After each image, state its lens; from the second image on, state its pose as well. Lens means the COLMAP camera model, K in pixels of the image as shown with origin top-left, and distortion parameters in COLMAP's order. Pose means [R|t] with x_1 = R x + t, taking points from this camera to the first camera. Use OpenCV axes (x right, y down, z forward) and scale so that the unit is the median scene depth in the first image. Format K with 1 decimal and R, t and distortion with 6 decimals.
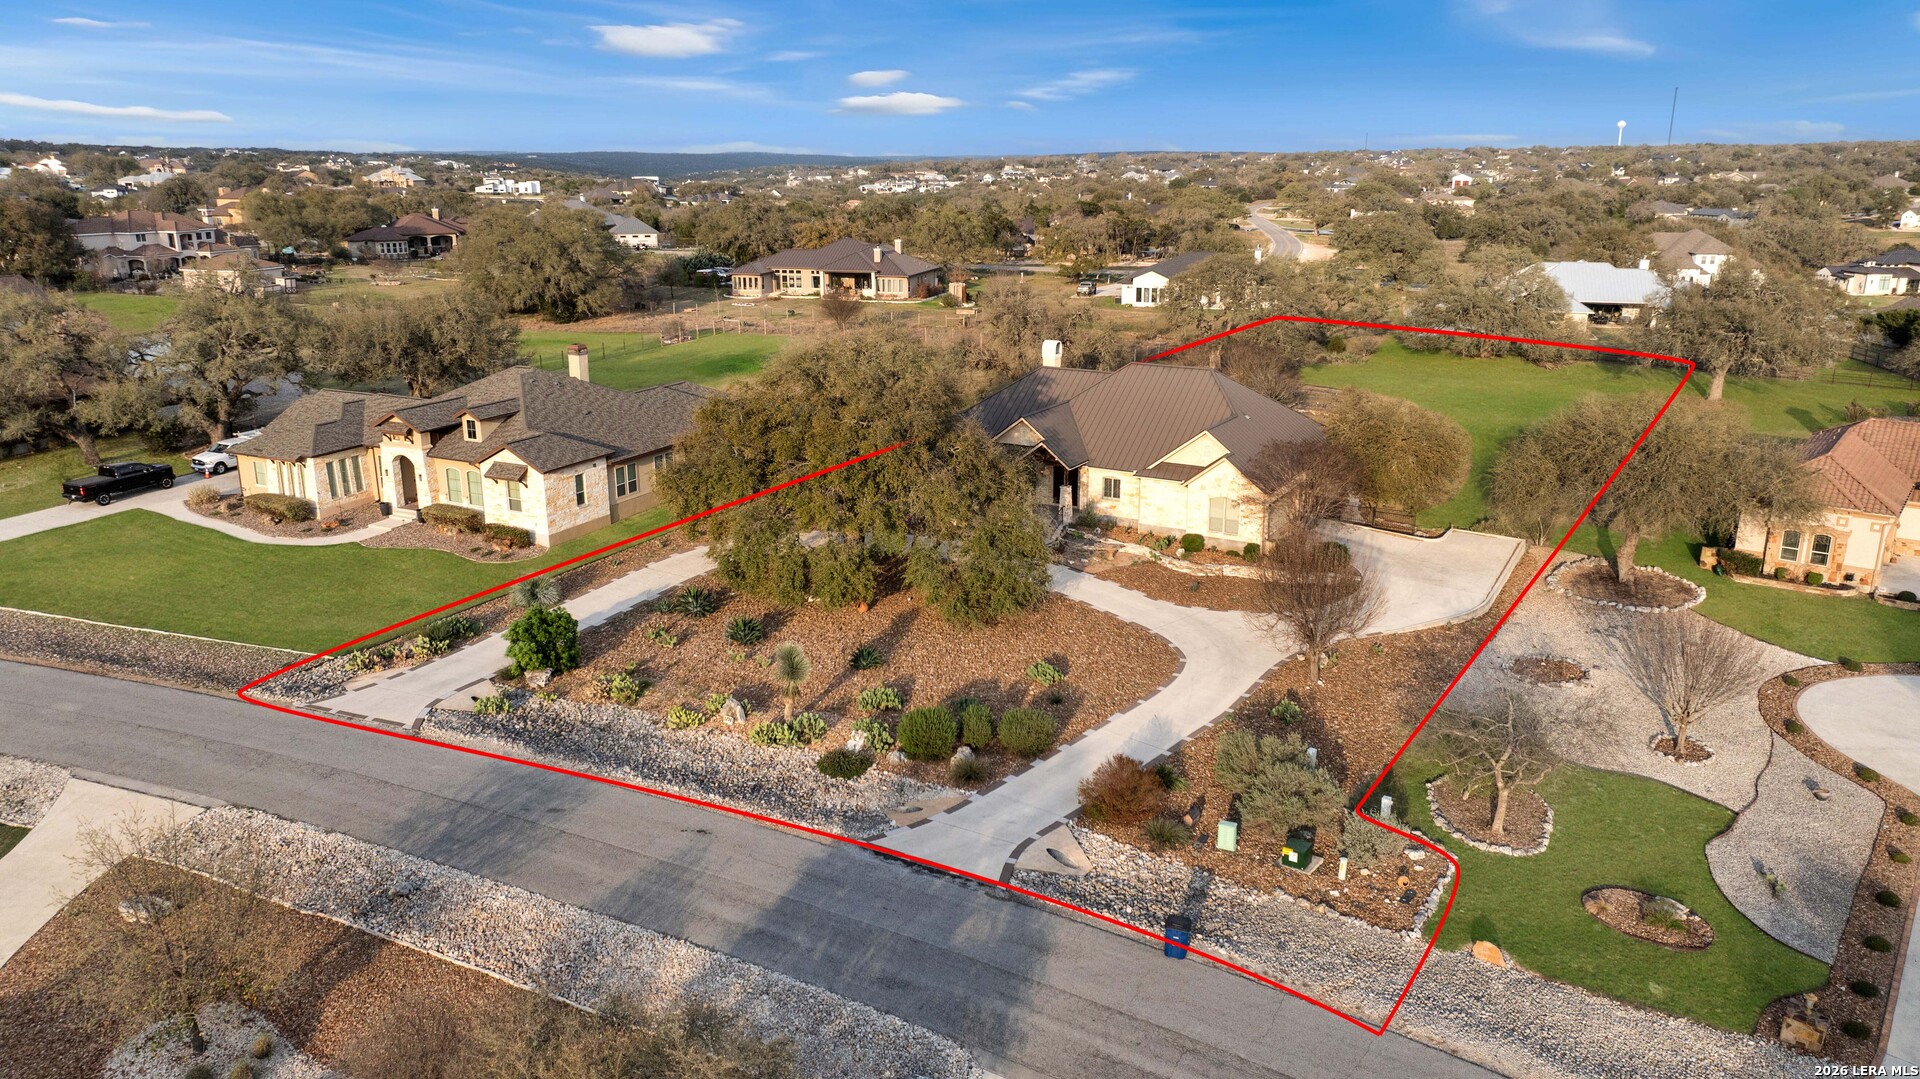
lens RADIAL K [[1338.5, 0, 960.0], [0, 1338.5, 539.5], [0, 0, 1]] dist [-0.034266, 0.026336]
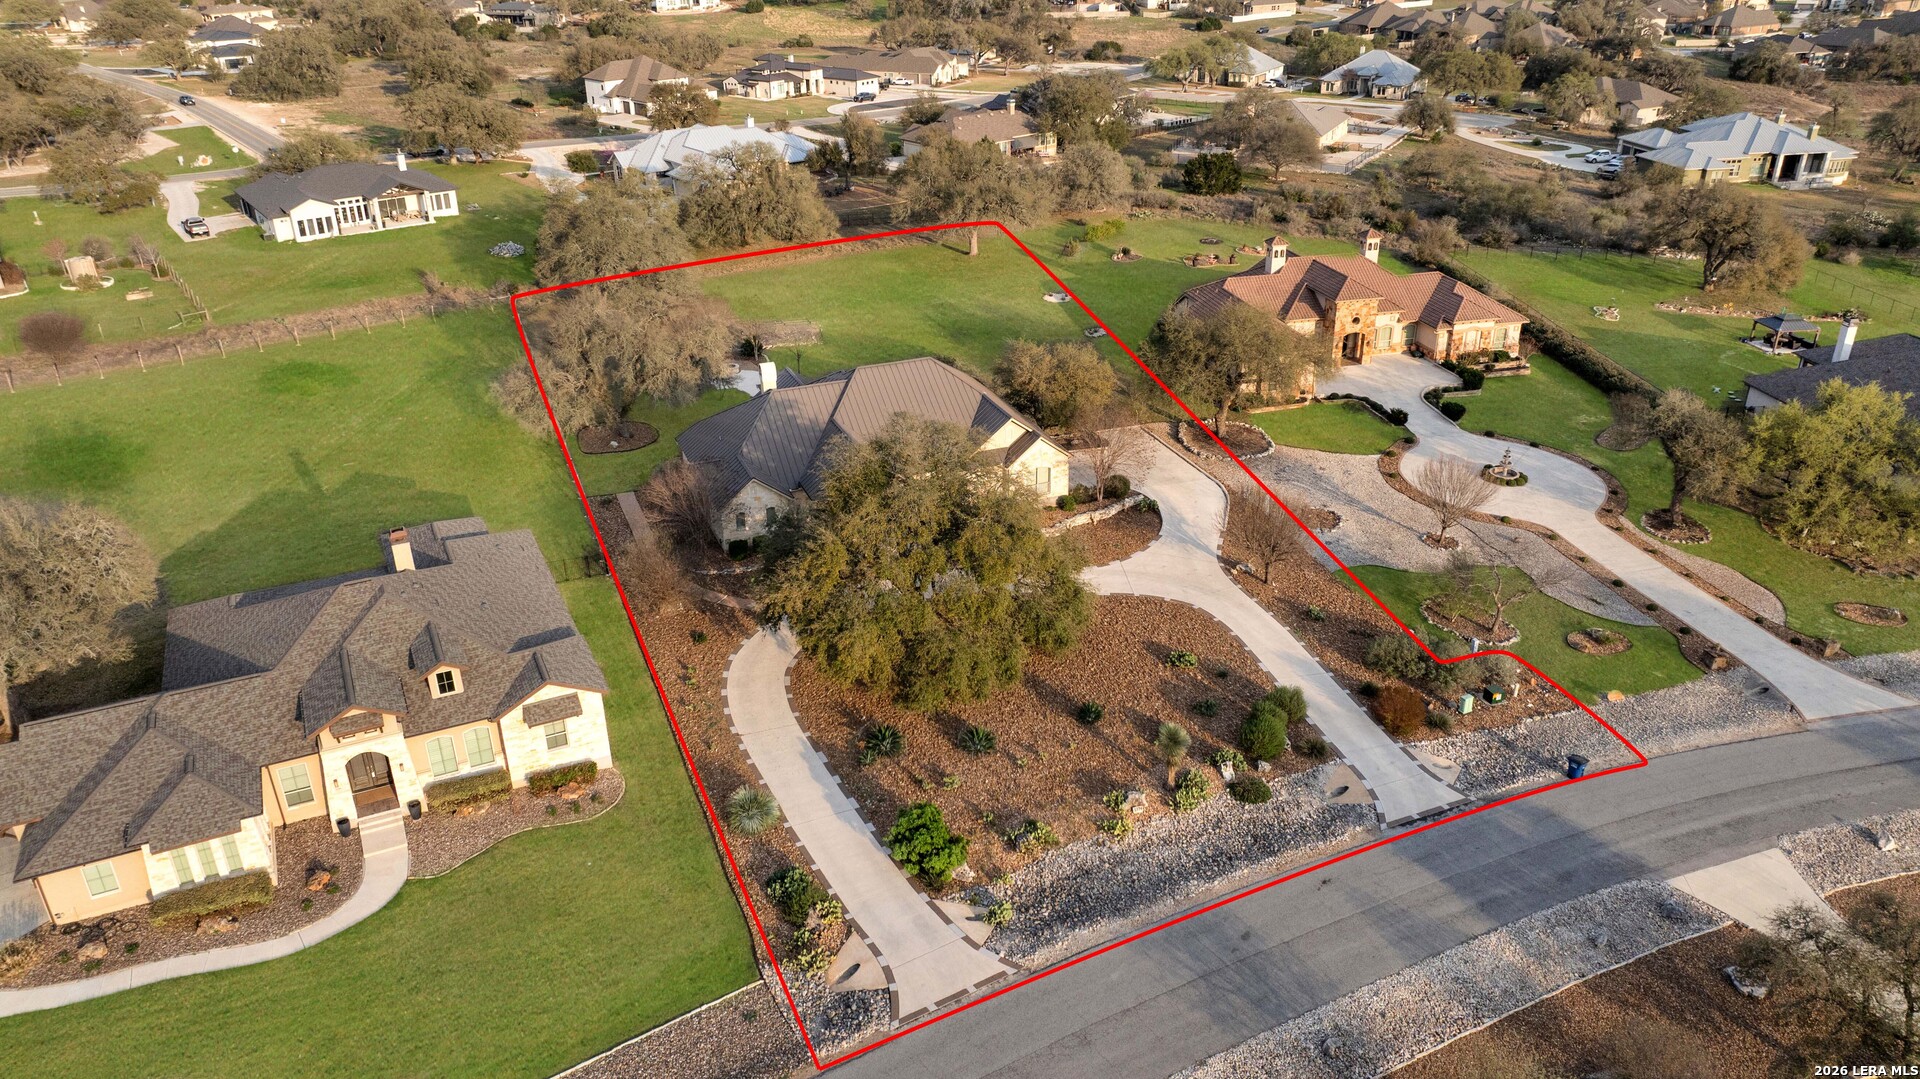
lens RADIAL K [[1338.5, 0, 960.0], [0, 1338.5, 539.5], [0, 0, 1]] dist [-0.034266, 0.026336]
pose [[0.612301, -0.351310, 0.708285, -0.738212], [0.231126, 0.936258, 0.264580, -0.311996], [-0.756087, 0.001701, 0.654469, 0.266523]]
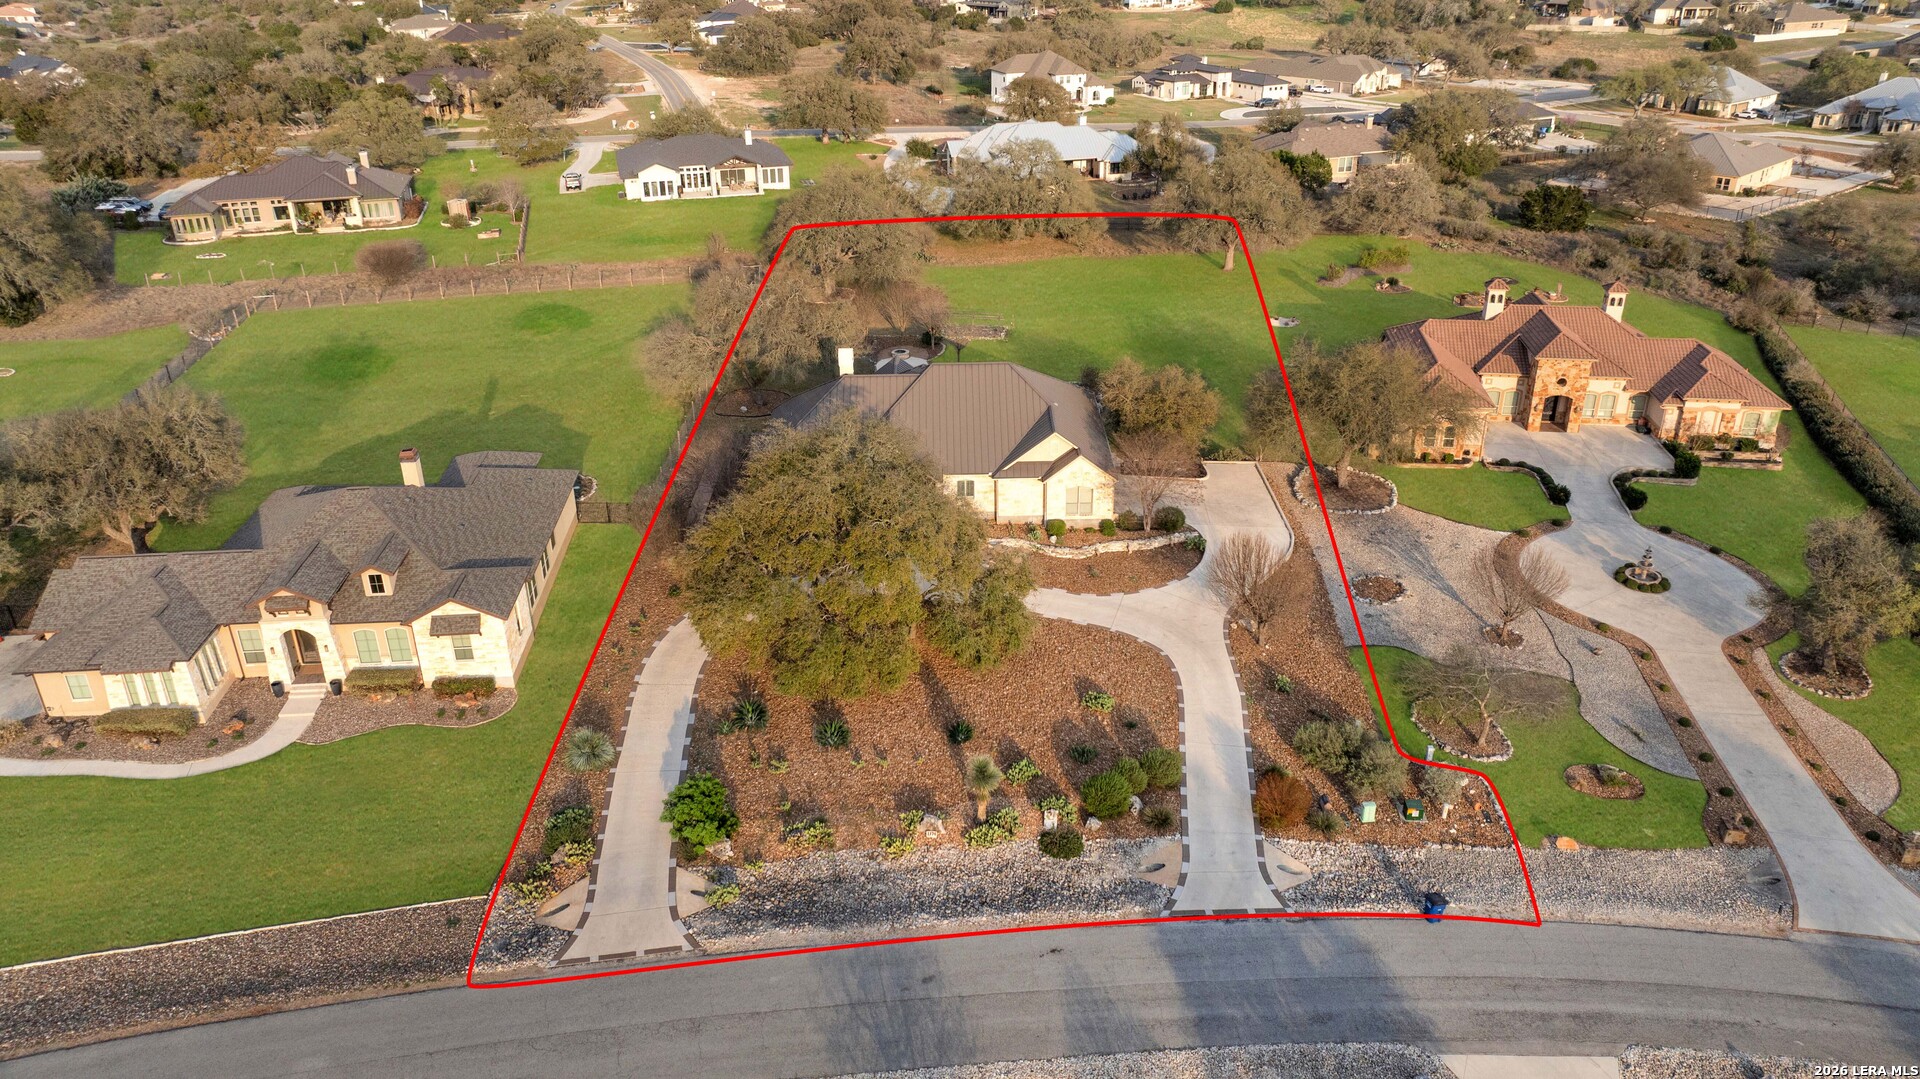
lens RADIAL K [[1338.5, 0, 960.0], [0, 1338.5, 539.5], [0, 0, 1]] dist [-0.034266, 0.026336]
pose [[0.858475, -0.230090, 0.458344, -0.452303], [0.152213, 0.967751, 0.200720, -0.242978], [-0.489747, -0.102548, 0.865813, 0.025537]]
